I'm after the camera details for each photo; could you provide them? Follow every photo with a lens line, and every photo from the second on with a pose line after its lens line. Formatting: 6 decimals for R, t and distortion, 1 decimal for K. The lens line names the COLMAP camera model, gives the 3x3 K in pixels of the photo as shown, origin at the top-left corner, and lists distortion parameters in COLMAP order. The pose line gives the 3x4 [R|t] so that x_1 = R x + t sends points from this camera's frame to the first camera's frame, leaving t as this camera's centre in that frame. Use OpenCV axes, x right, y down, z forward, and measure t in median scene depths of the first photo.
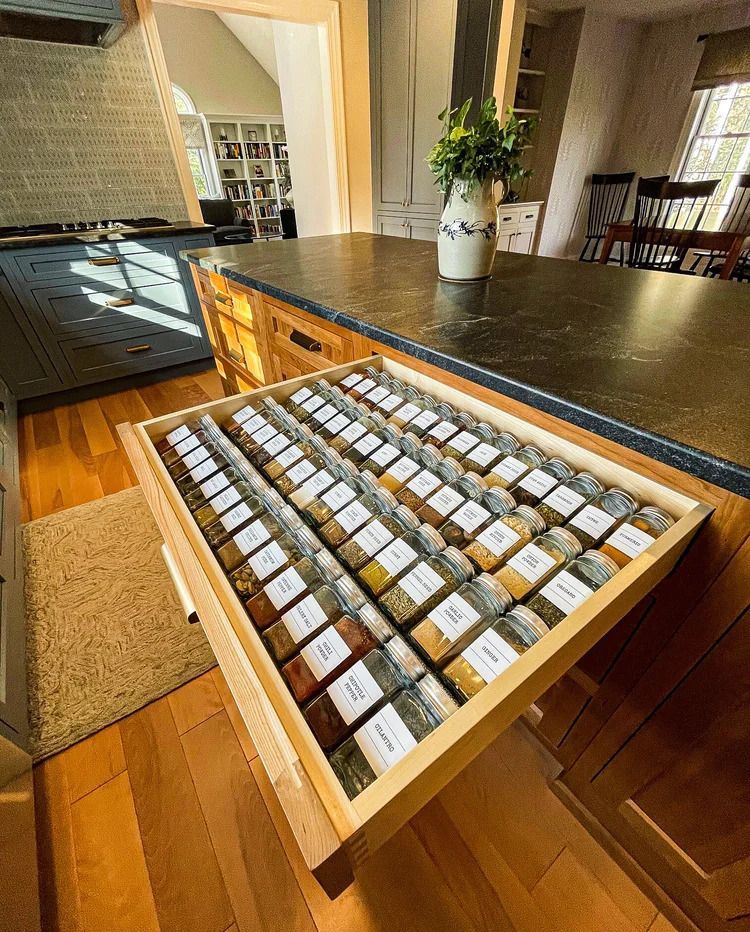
lens RADIAL K [[397.9, 0, 379.0], [0, 397.9, 494.4], [0, 0, 1]] dist [-0.000443, 0.000111]
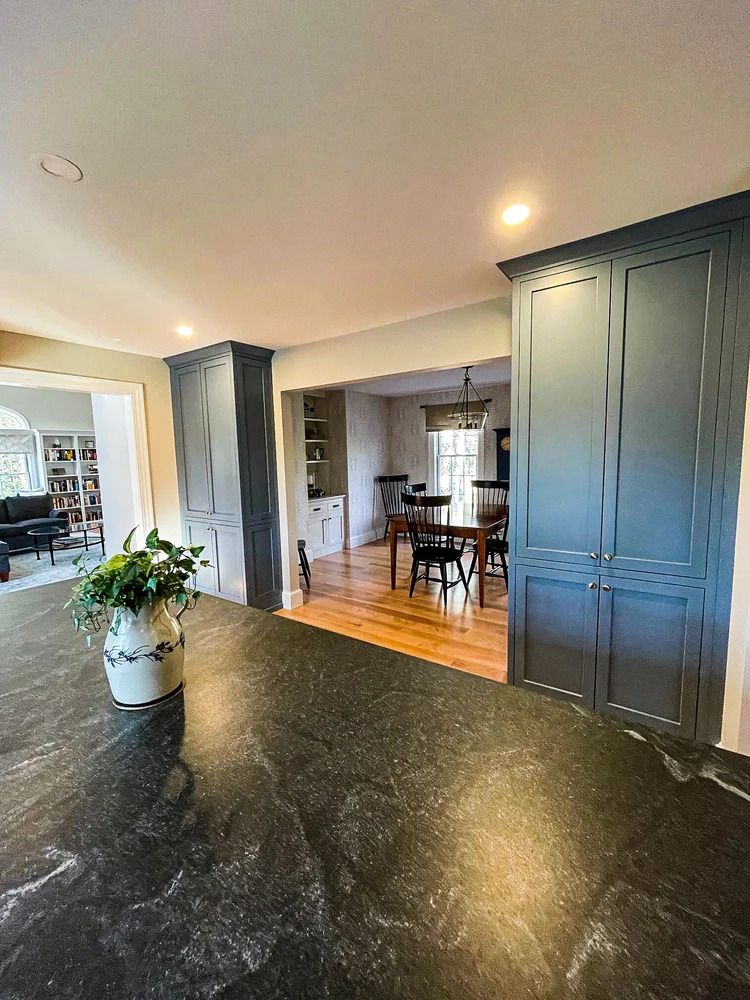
lens RADIAL K [[400.8, 0, 375.5], [0, 400.8, 496.7], [0, 0, 1]] dist [-0.011241, 0.000028]
pose [[0.944147, -0.038192, 0.327304, 0.099975], [0.209696, 0.835830, -0.507362, -0.092088], [-0.254193, 0.547659, 0.797155, 0.004780]]
